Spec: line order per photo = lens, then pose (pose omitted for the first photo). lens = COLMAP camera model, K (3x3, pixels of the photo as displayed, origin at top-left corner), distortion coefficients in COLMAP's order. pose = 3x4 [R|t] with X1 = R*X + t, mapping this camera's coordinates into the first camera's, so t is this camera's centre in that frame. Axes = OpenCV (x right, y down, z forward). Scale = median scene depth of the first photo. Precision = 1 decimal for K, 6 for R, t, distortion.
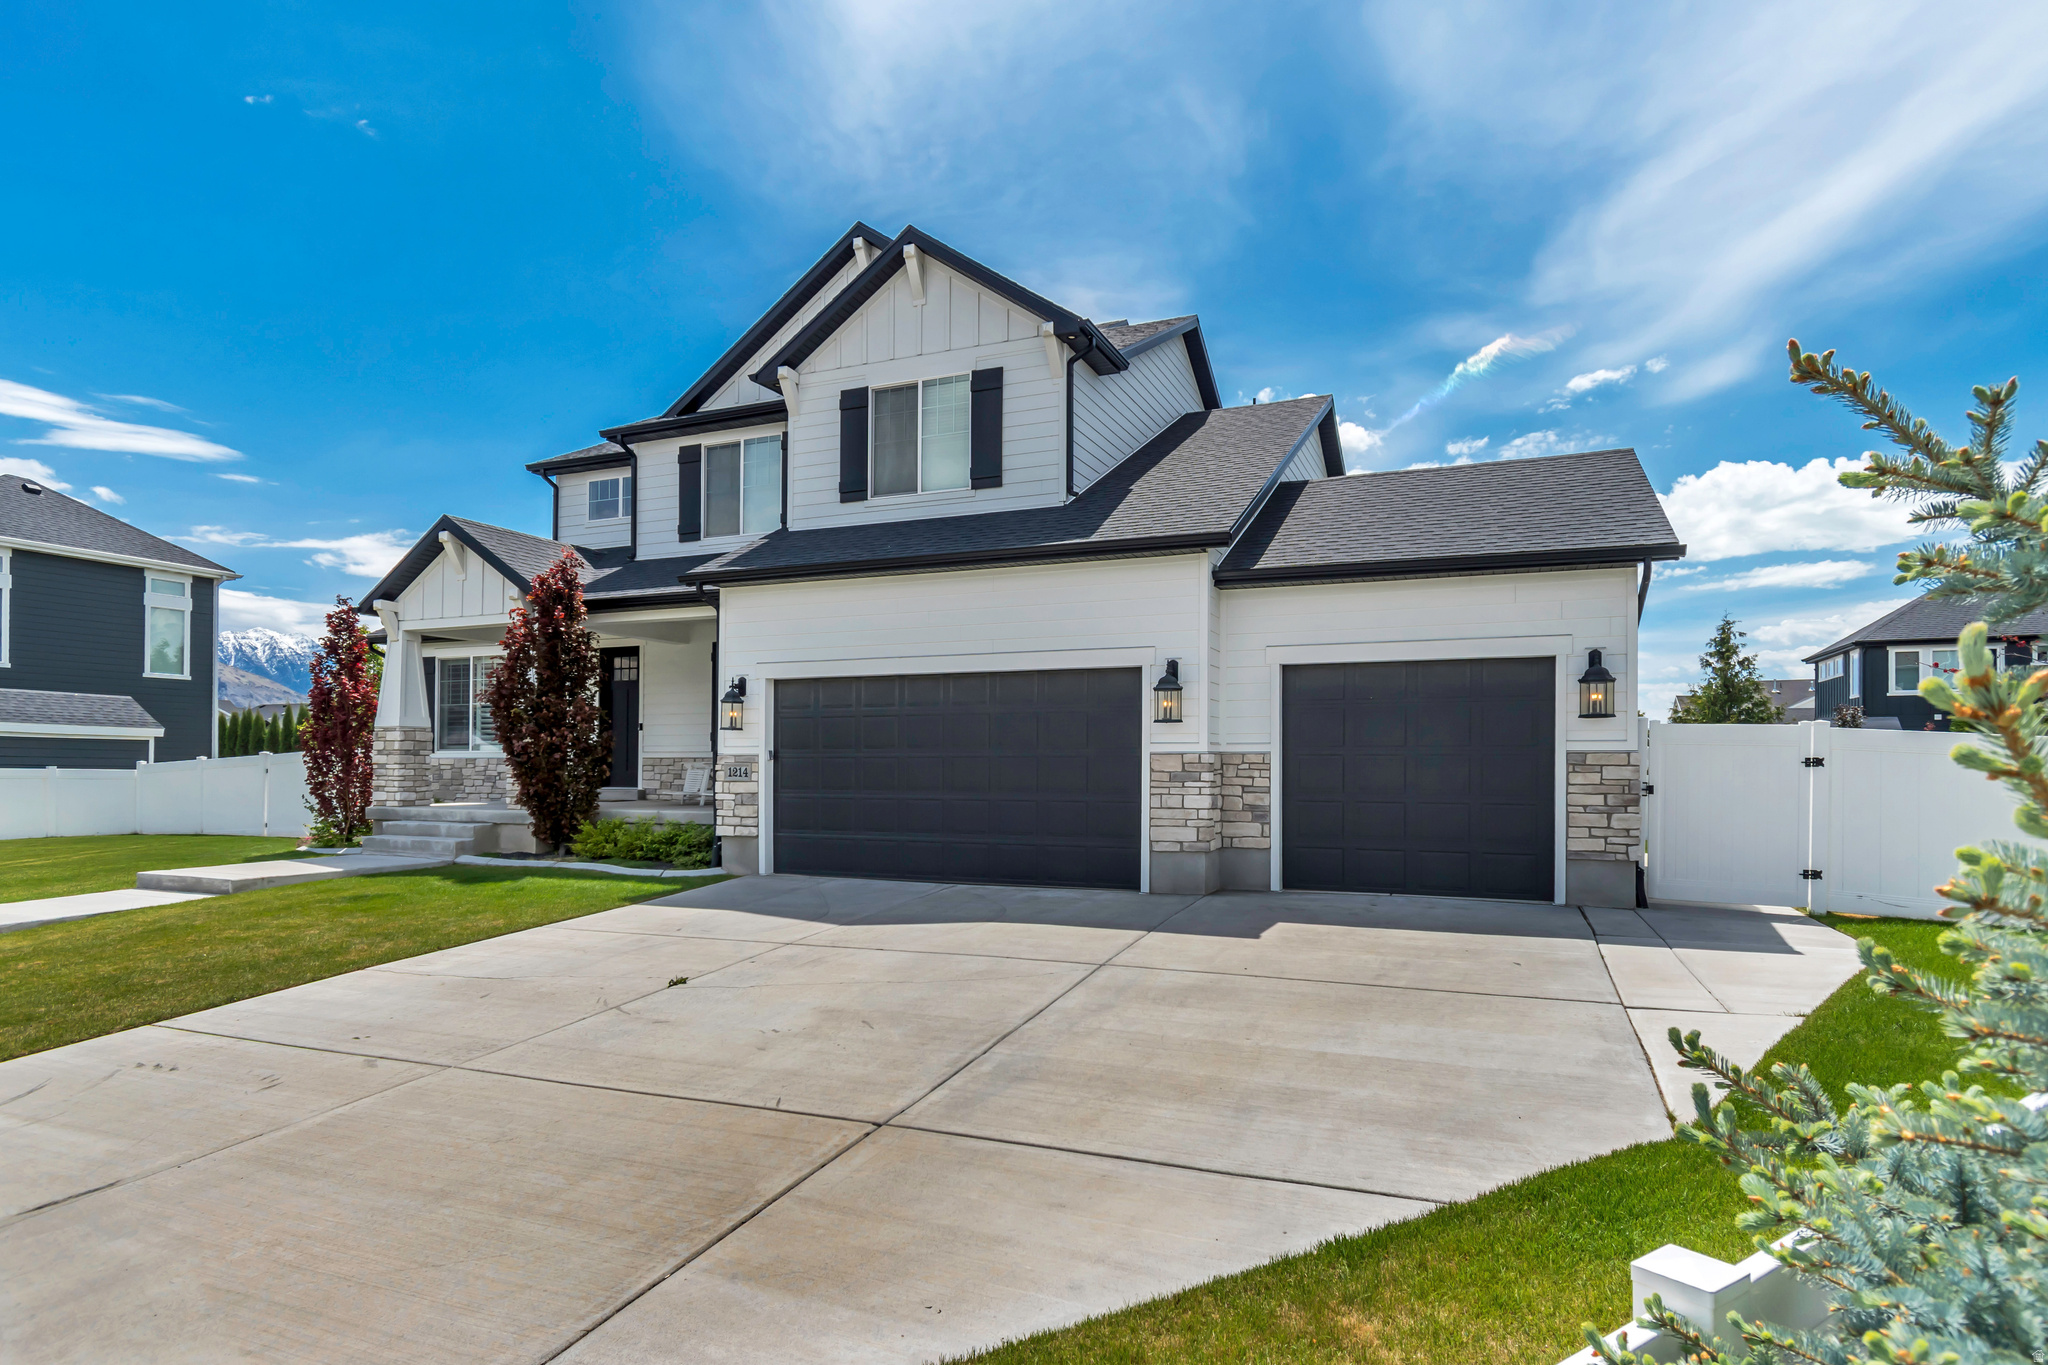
lens RADIAL K [[975.2, 0, 1117.3], [0, 975.2, 761.4], [0, 0, 1]] dist [0.012080, 0.000310]
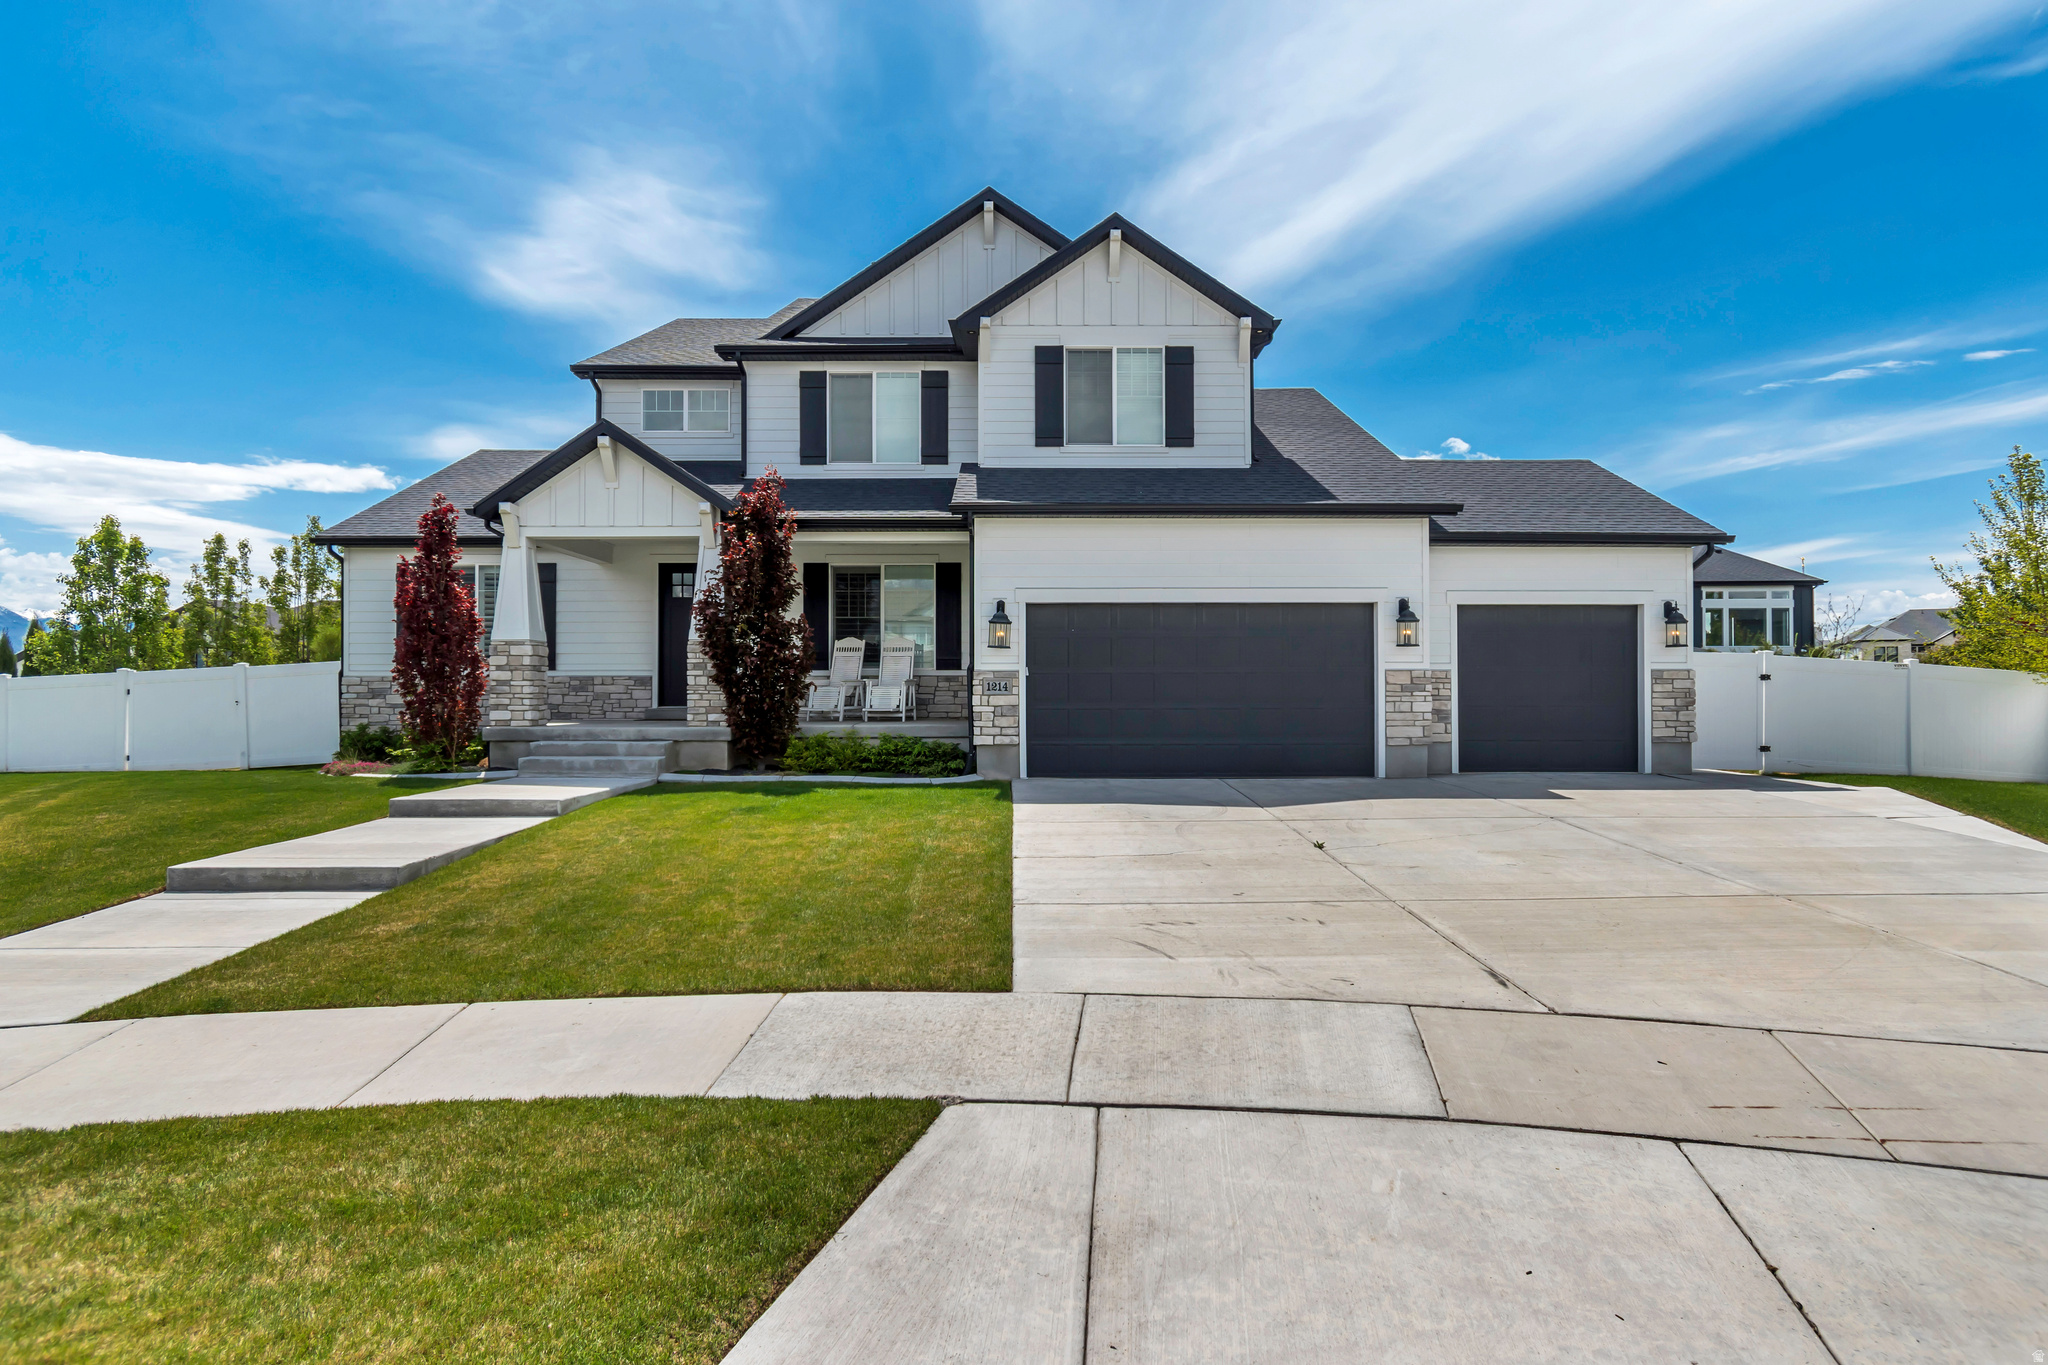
lens RADIAL K [[975.2, 0, 1052.7], [0, 975.2, 689.3], [0, 0, 1]] dist [0.012080, 0.000310]
pose [[0.939327, -0.002522, 0.343013, -0.684066], [0.001822, 0.999996, 0.002361, 0.011041], [-0.343018, -0.001593, 0.939328, -0.057963]]
